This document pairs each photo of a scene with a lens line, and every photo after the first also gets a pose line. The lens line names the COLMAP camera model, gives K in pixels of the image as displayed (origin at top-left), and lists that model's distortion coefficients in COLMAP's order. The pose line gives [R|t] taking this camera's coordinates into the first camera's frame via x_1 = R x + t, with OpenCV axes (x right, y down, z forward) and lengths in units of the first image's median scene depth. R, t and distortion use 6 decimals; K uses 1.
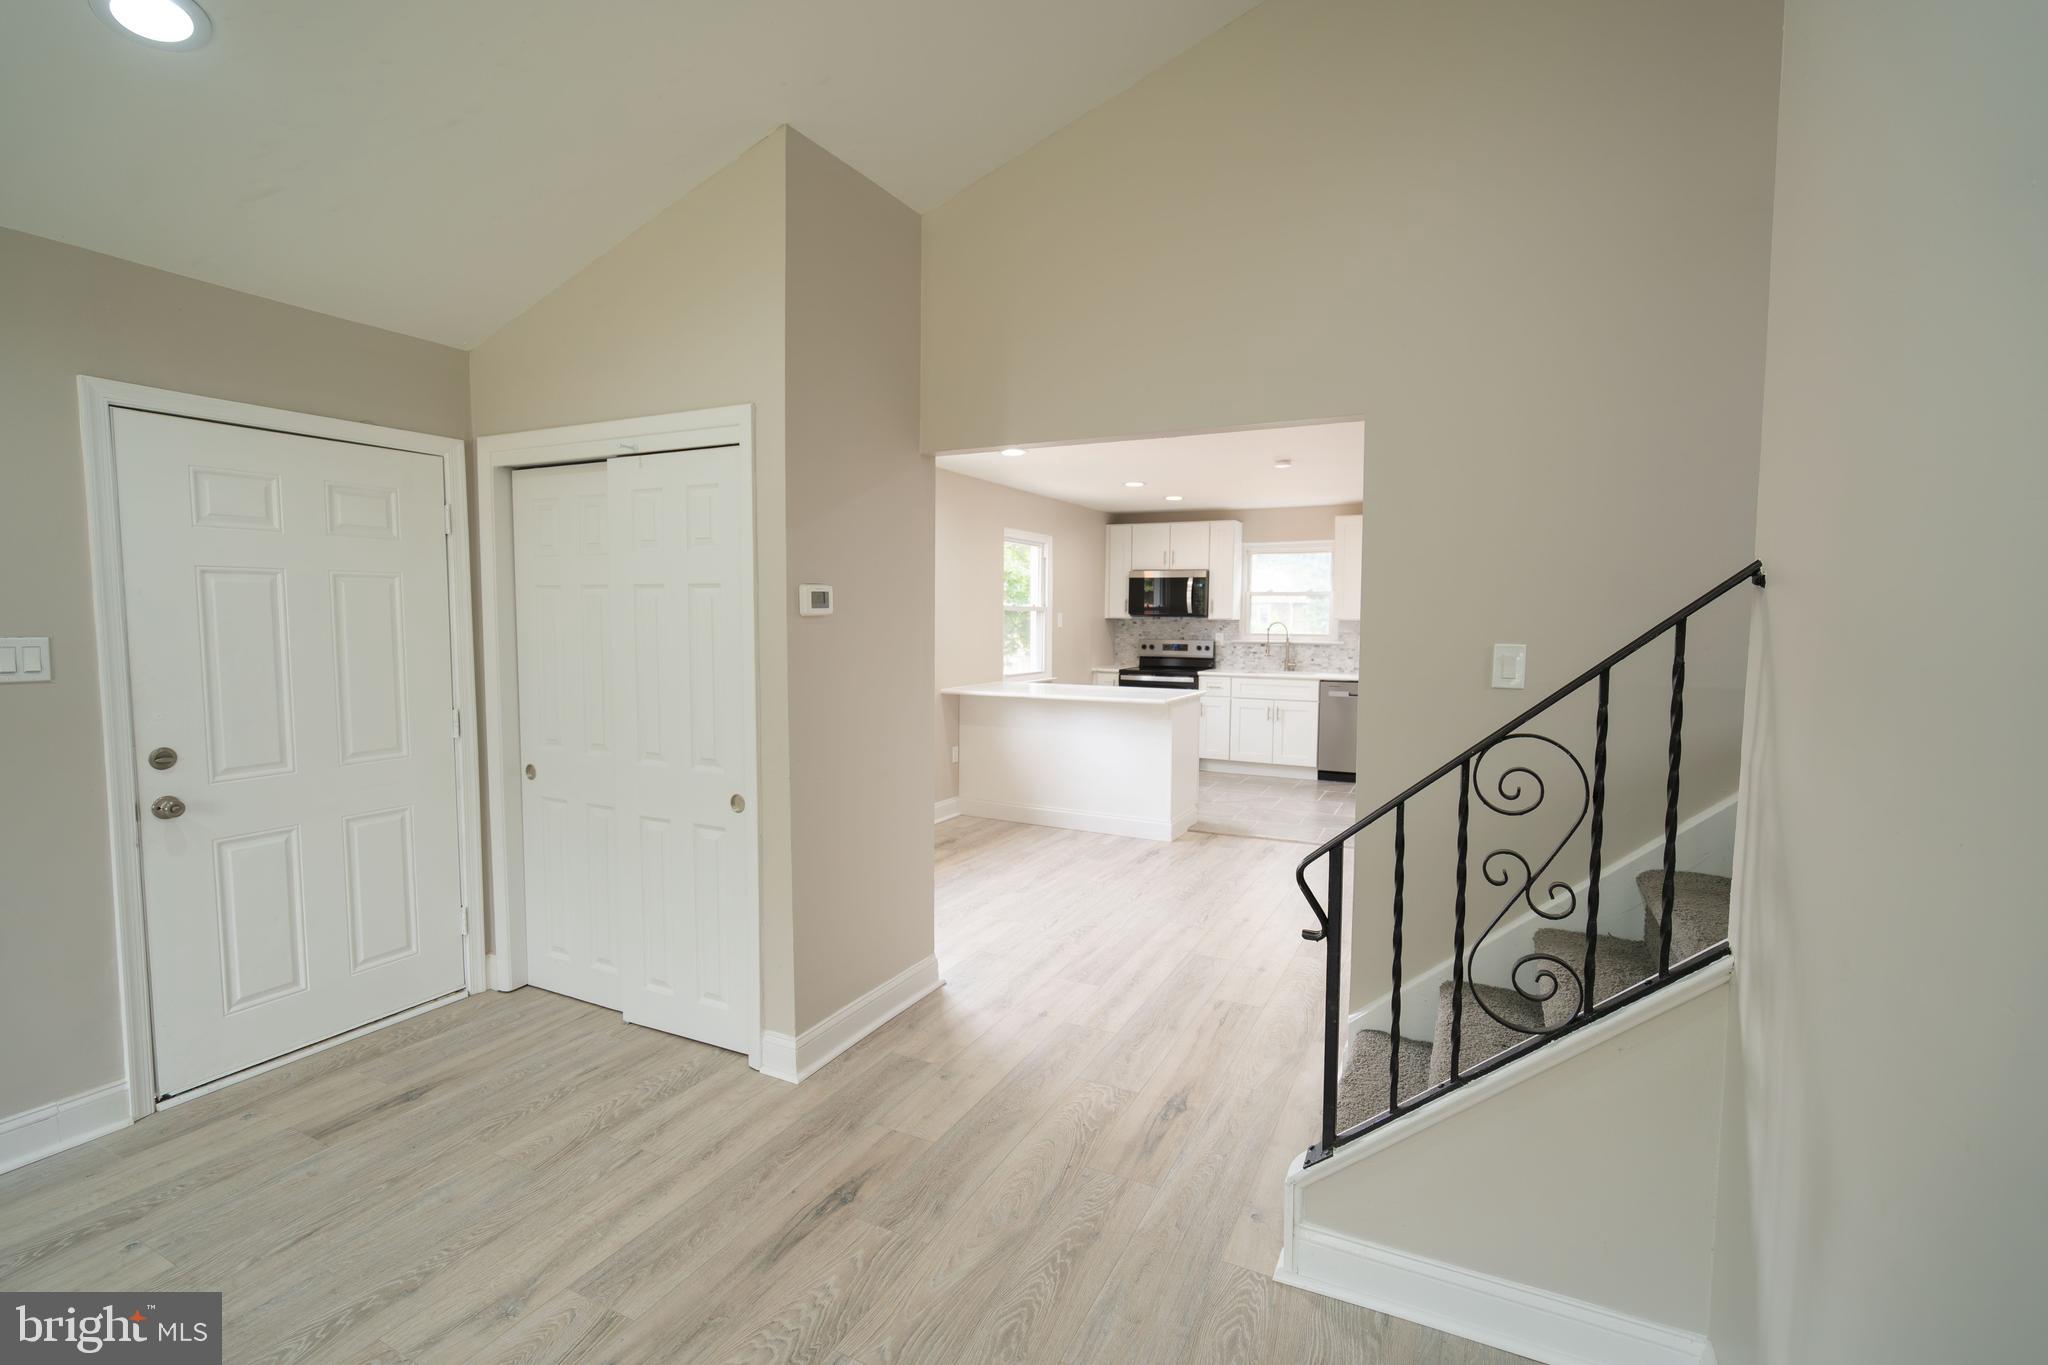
lens RADIAL K [[932.4, 0, 1030.9], [0, 932.4, 677.5], [0, 0, 1]] dist [-0.010562, 0.005882]
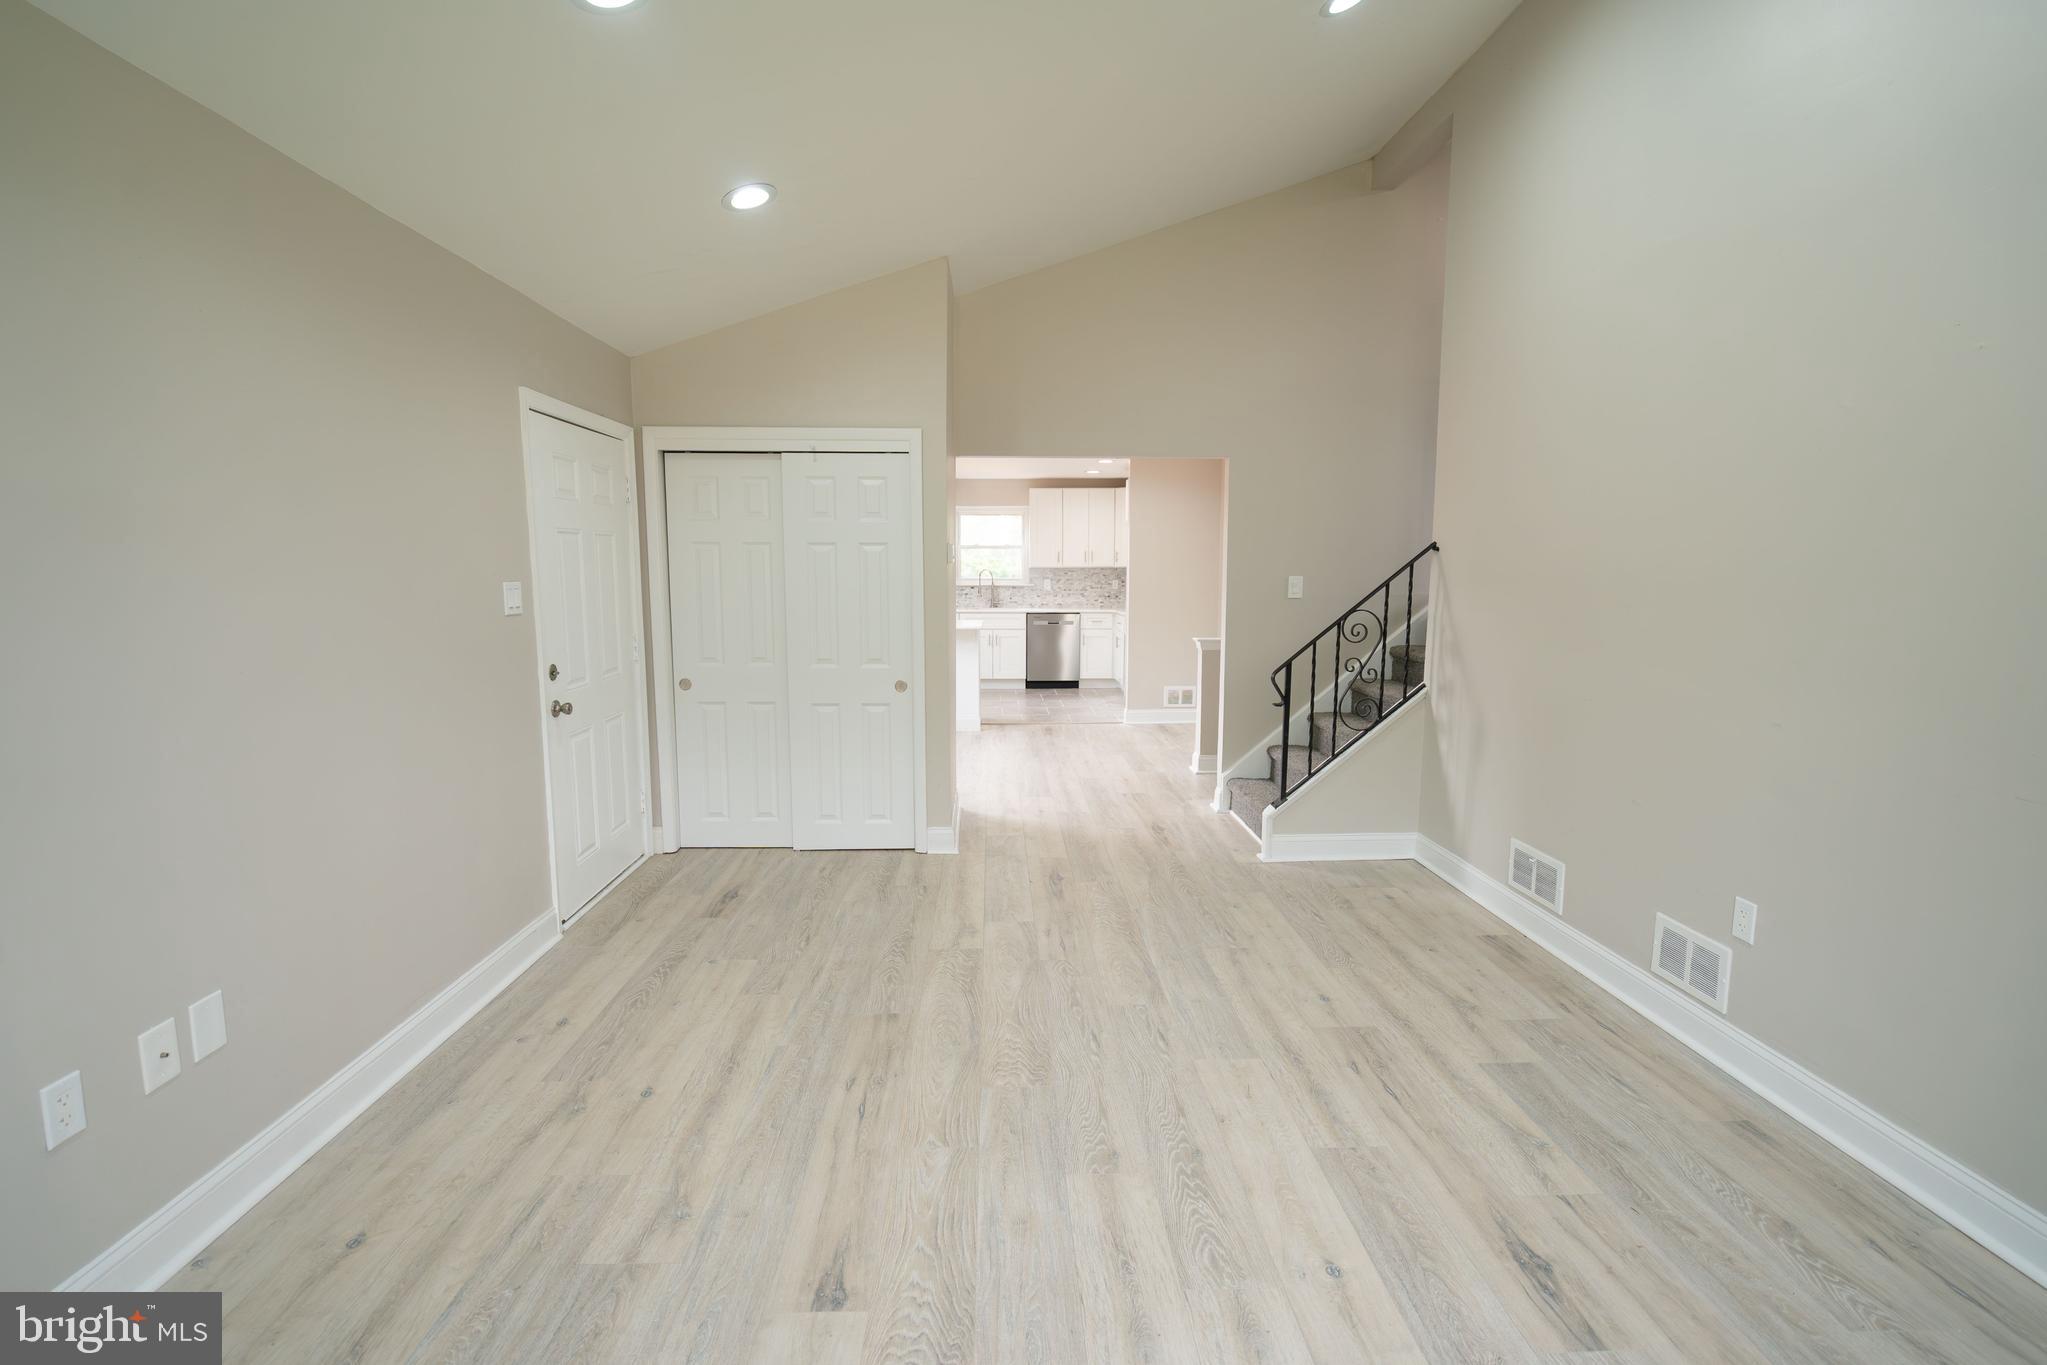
lens RADIAL K [[931.9, 0, 1041.4], [0, 931.9, 682.8], [0, 0, 1]] dist [-0.010562, 0.005882]
pose [[0.873186, -0.064713, 0.483072, -0.432572], [0.035965, 0.996999, 0.068550, 0.016058], [-0.486059, -0.042483, 0.872893, -0.232328]]
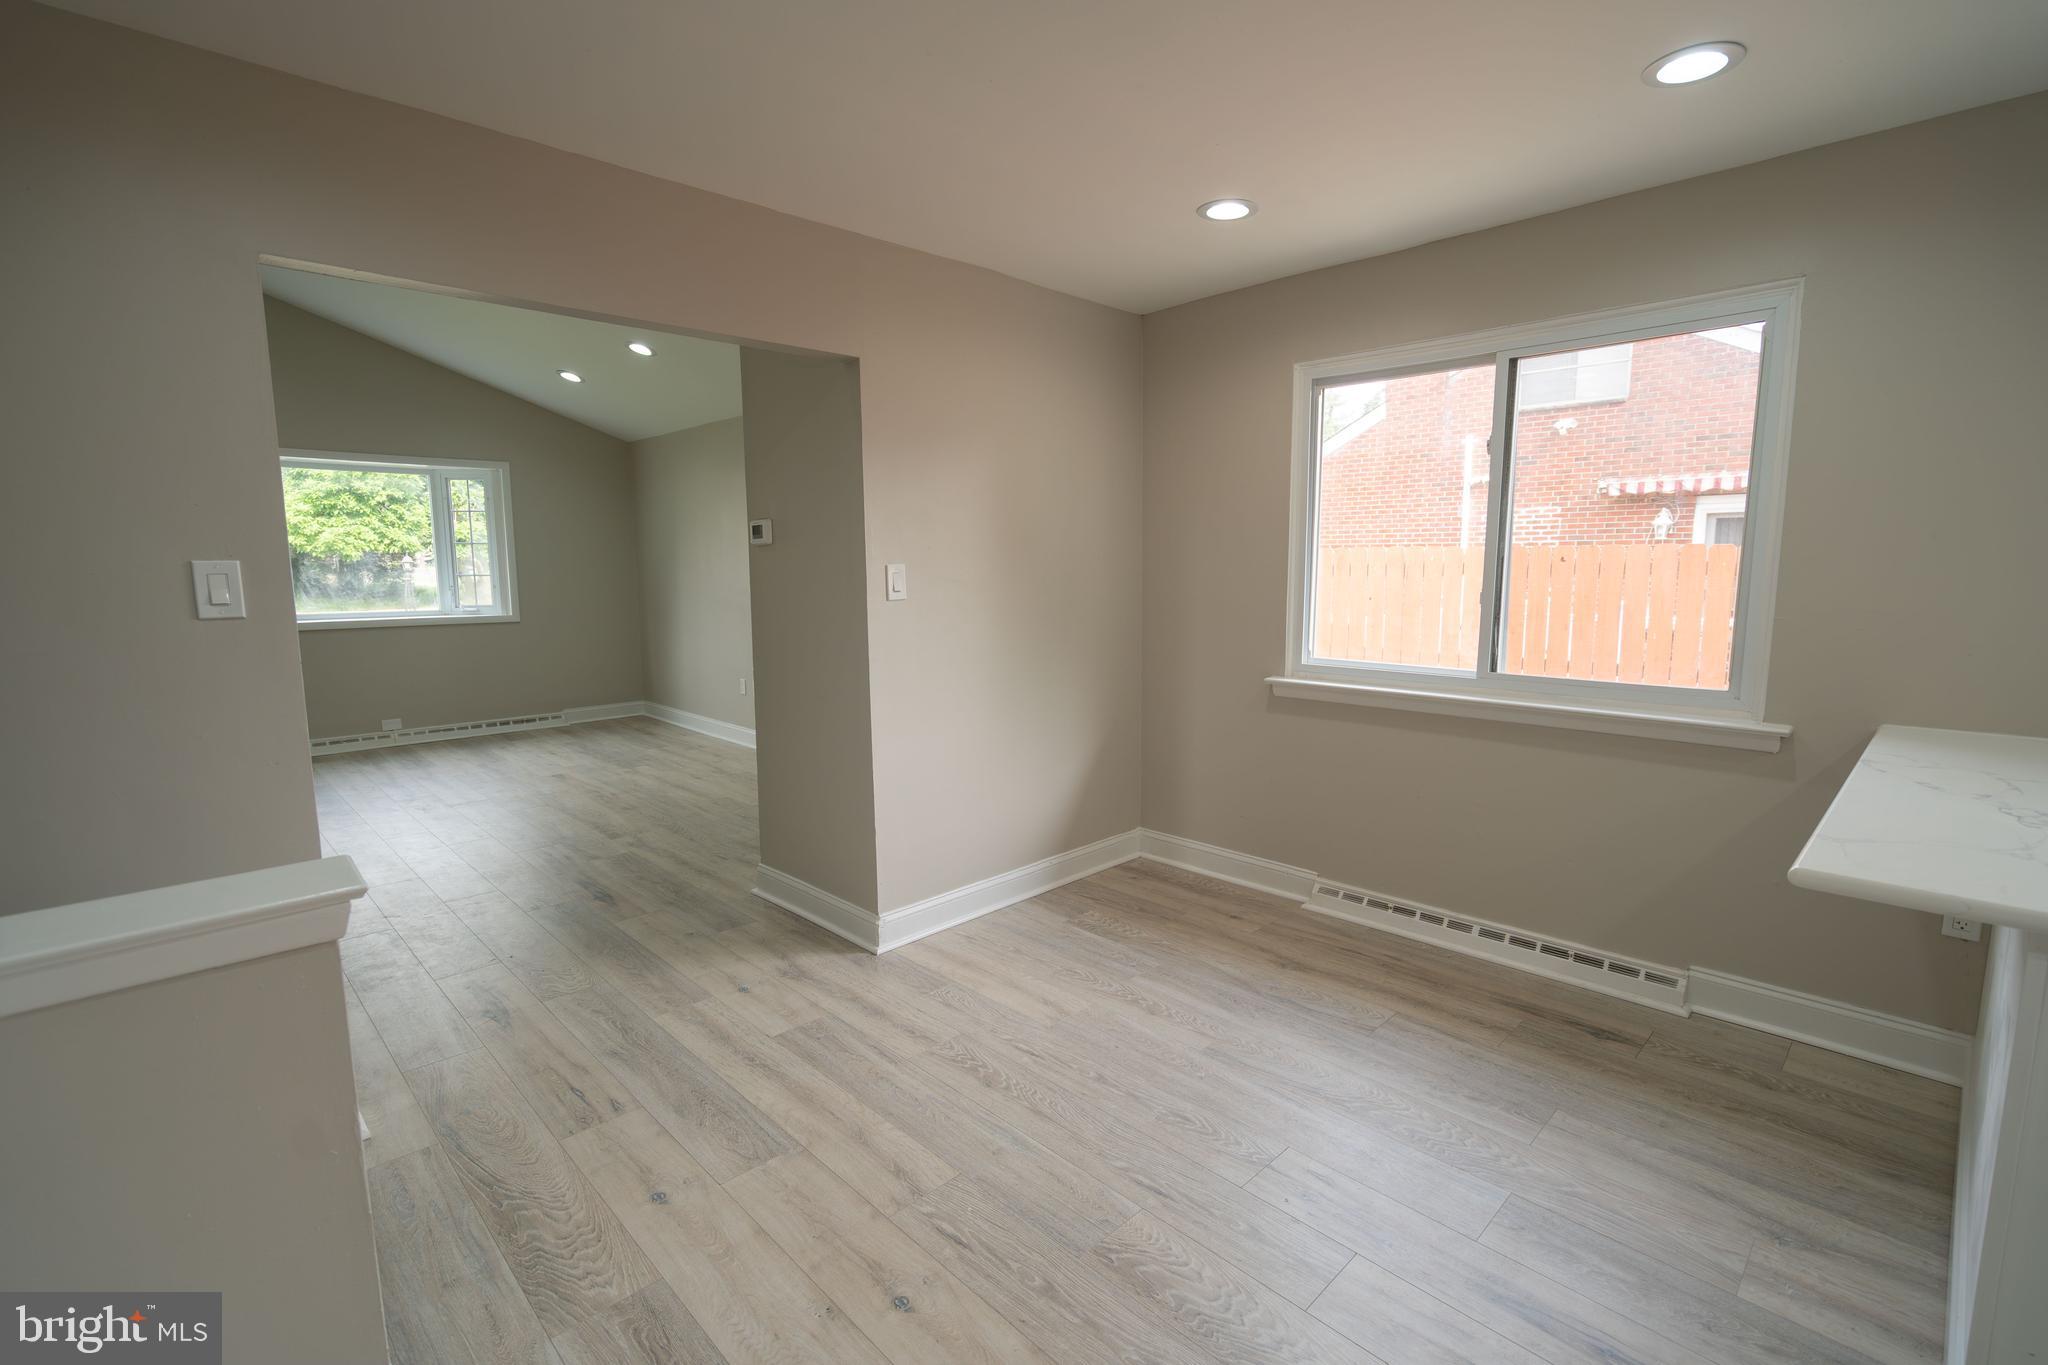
lens RADIAL K [[932.4, 0, 1014.4], [0, 932.4, 675.8], [0, 0, 1]] dist [-0.010562, 0.005882]
pose [[-0.341986, 0.112164, -0.932987, 0.413373], [-0.057590, 0.988483, 0.139946, -0.043028], [0.937939, 0.101590, -0.331588, 0.863854]]
